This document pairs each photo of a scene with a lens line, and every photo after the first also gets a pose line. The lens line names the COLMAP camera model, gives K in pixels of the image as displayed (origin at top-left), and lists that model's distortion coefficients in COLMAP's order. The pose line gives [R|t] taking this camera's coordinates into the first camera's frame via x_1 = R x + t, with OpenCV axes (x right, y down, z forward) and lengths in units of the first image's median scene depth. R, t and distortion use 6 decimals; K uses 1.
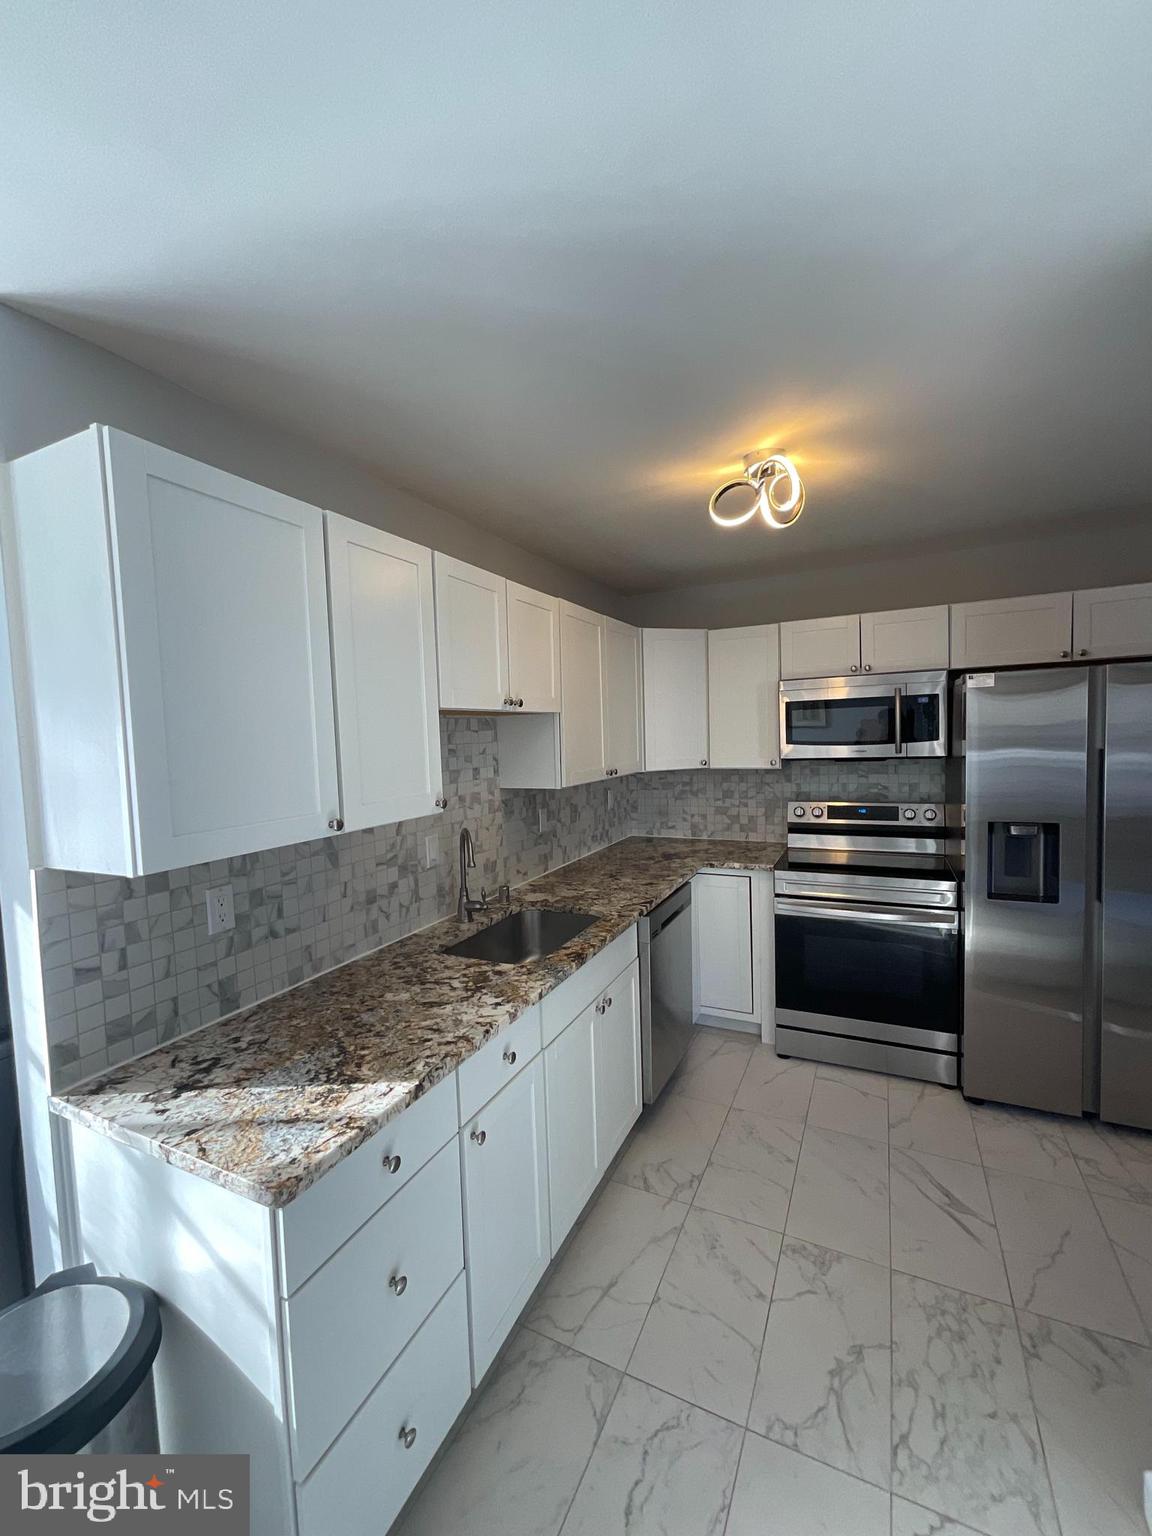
lens RADIAL K [[619.5, 0, 570.6], [0, 619.5, 772.4], [0, 0, 1]] dist [0.008874, -0.002563]
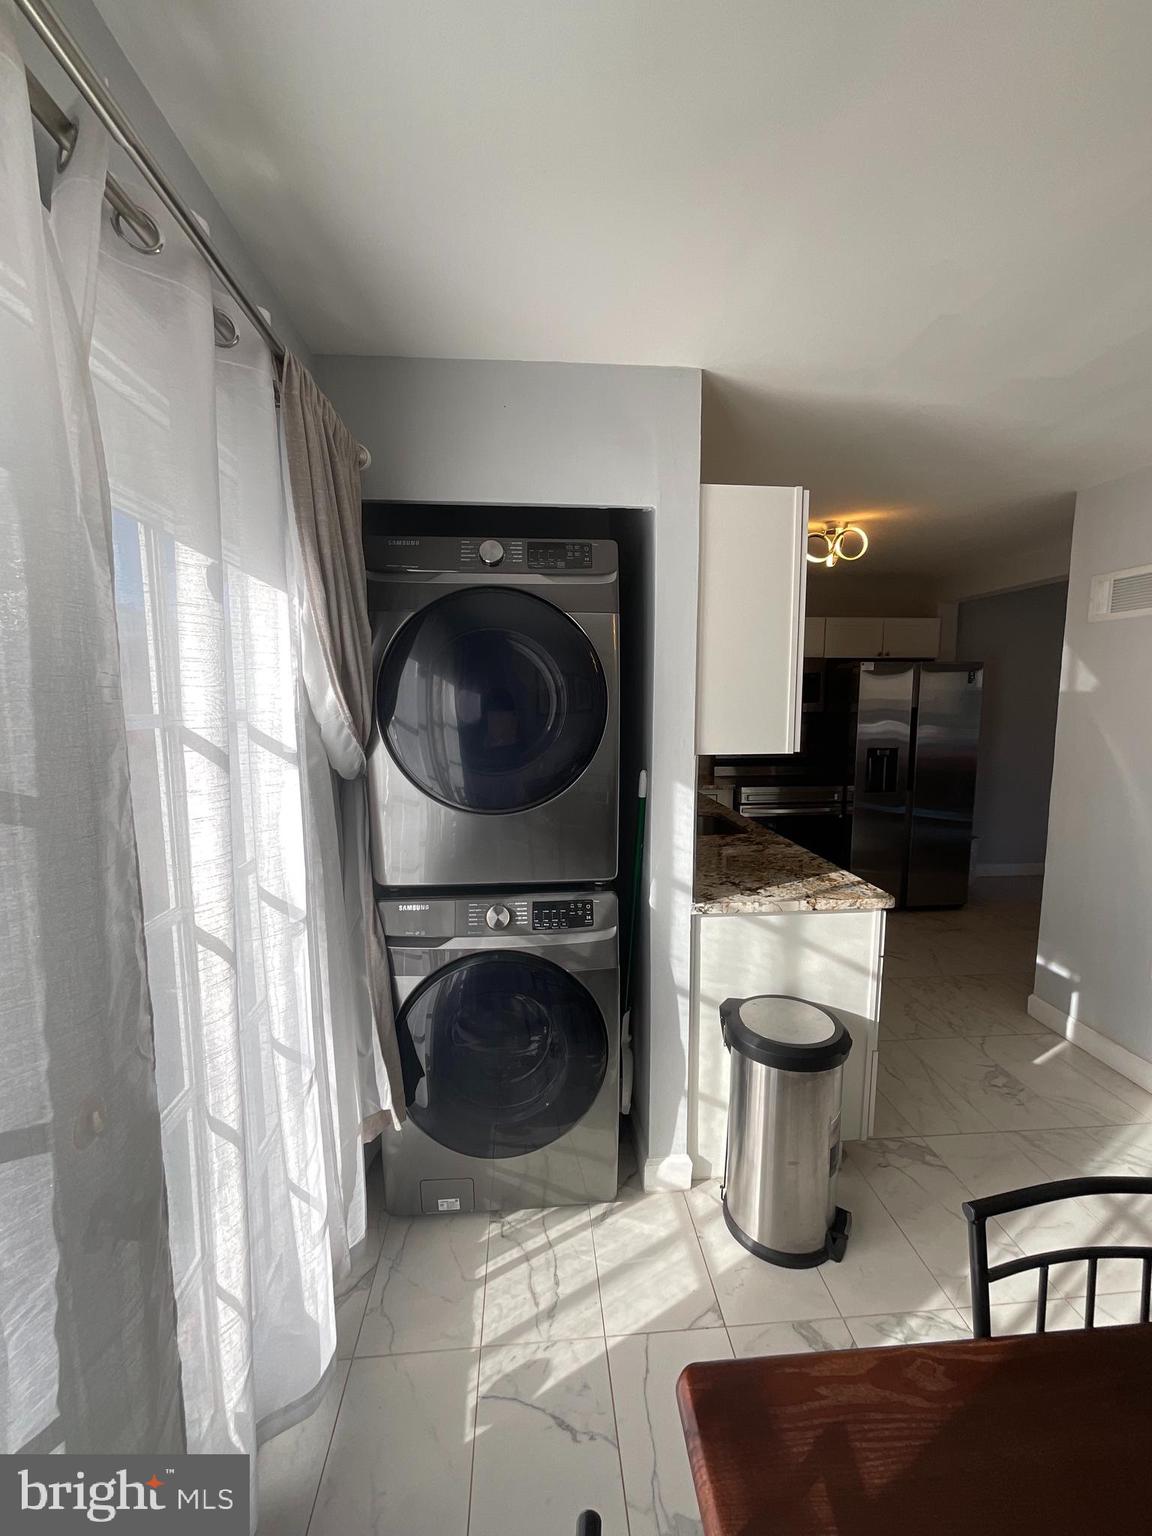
lens RADIAL K [[619.5, 0, 580.7], [0, 619.5, 771.5], [0, 0, 1]] dist [0.008874, -0.002563]
pose [[0.860422, -0.029715, 0.508715, -1.725657], [0.006105, 0.998828, 0.048016, 0.105340], [-0.509545, -0.038208, 0.859595, -0.160125]]
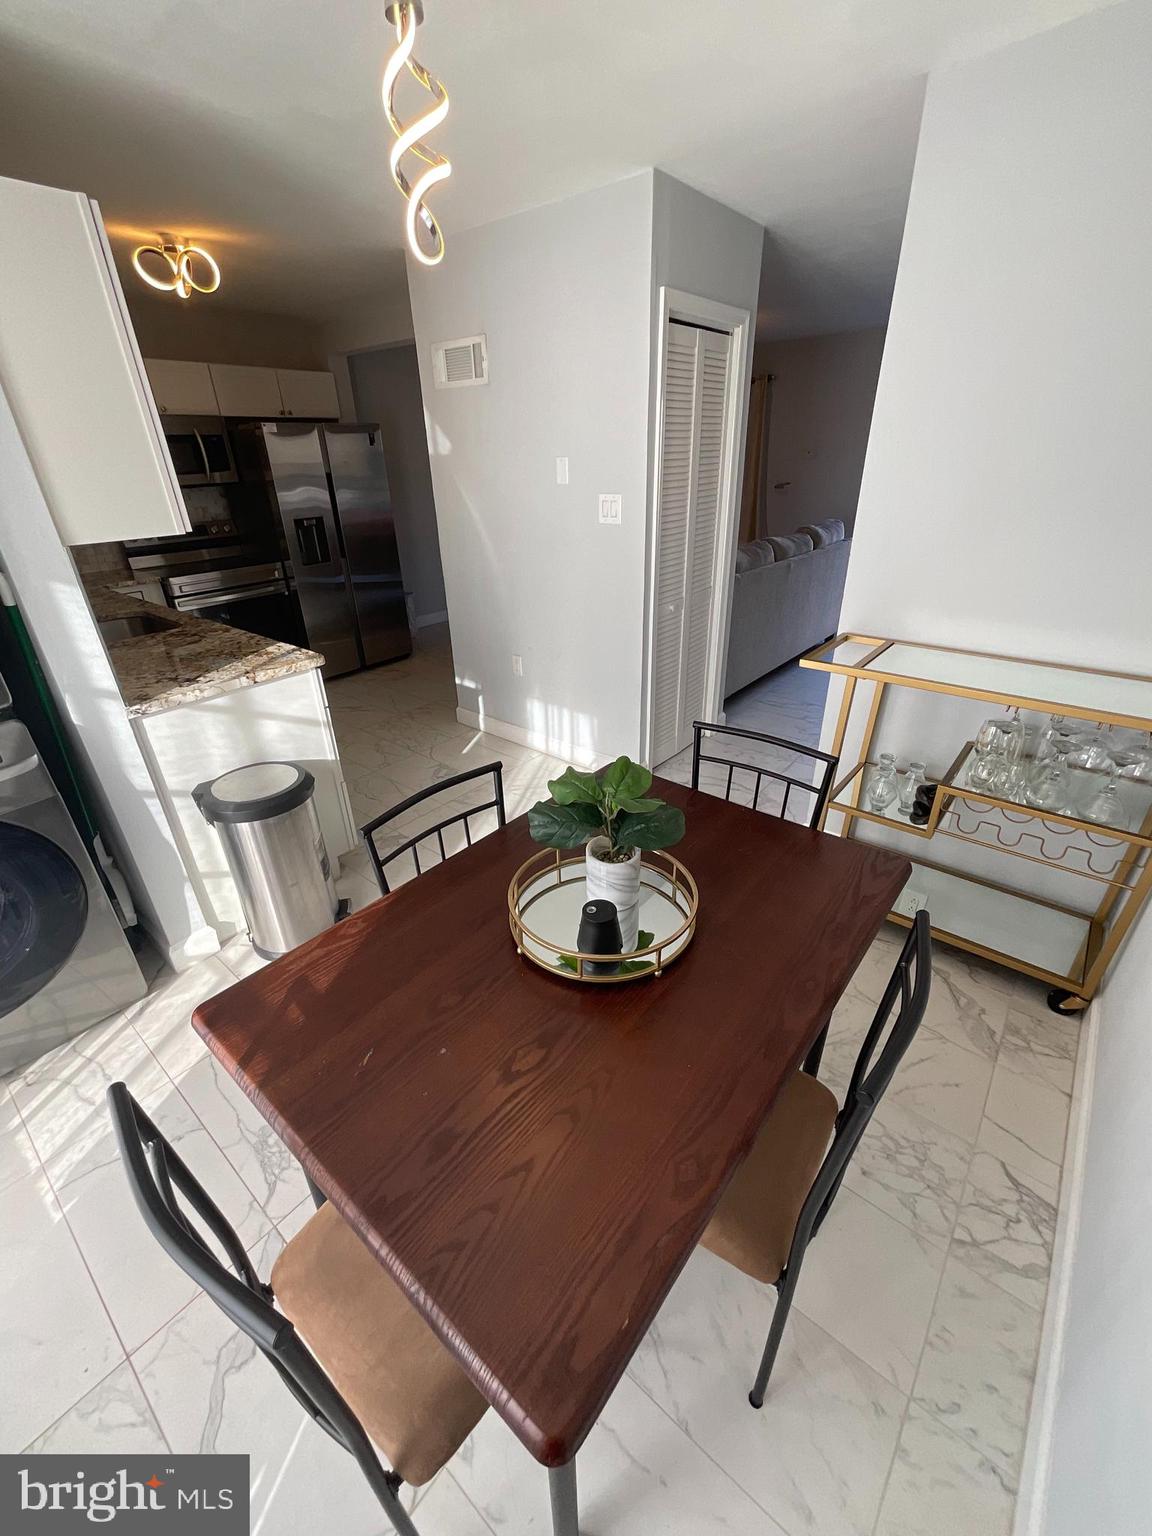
lens RADIAL K [[619.5, 0, 567.0], [0, 619.5, 767.8], [0, 0, 1]] dist [0.008874, -0.002563]
pose [[0.246588, -0.417560, 0.874550, -1.818538], [0.078998, 0.908074, 0.411292, 0.105846], [-0.965895, -0.032332, 0.256907, -0.396016]]
